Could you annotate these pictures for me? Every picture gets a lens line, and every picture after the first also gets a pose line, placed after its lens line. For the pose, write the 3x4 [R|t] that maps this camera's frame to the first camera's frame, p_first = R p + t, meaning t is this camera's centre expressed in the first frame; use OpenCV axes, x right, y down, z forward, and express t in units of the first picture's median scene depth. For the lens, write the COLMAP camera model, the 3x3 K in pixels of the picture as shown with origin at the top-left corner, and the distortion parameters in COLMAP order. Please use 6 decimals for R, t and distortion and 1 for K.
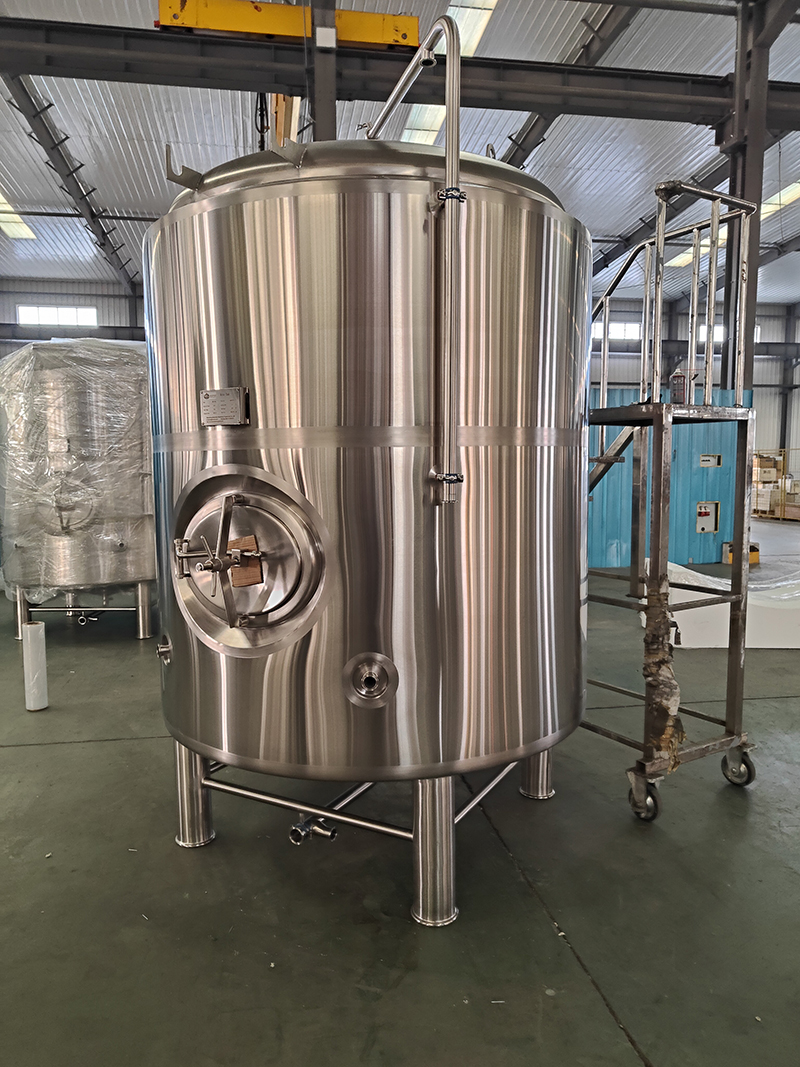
lens RADIAL K [[768.9, 0, 406.7], [0, 768.9, 529.9], [0, 0, 1]] dist [-0.002909, -0.002955]
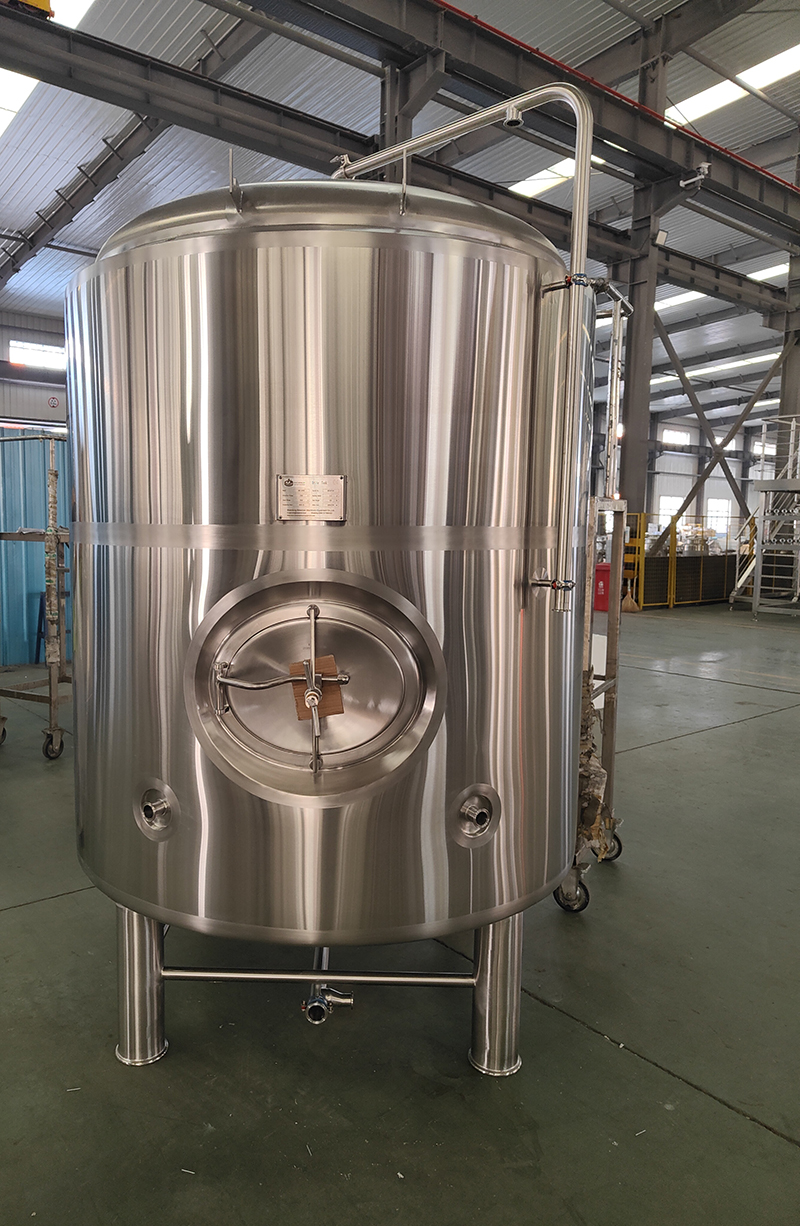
lens RADIAL K [[840.2, 0, 359.5], [0, 840.2, 605.5], [0, 0, 1]] dist [0.009826, -0.009295]
pose [[0.879427, -0.027334, 0.475247, -0.464373], [0.017241, 0.999524, 0.025584, -0.057799], [-0.475721, -0.014306, 0.879480, 0.162973]]
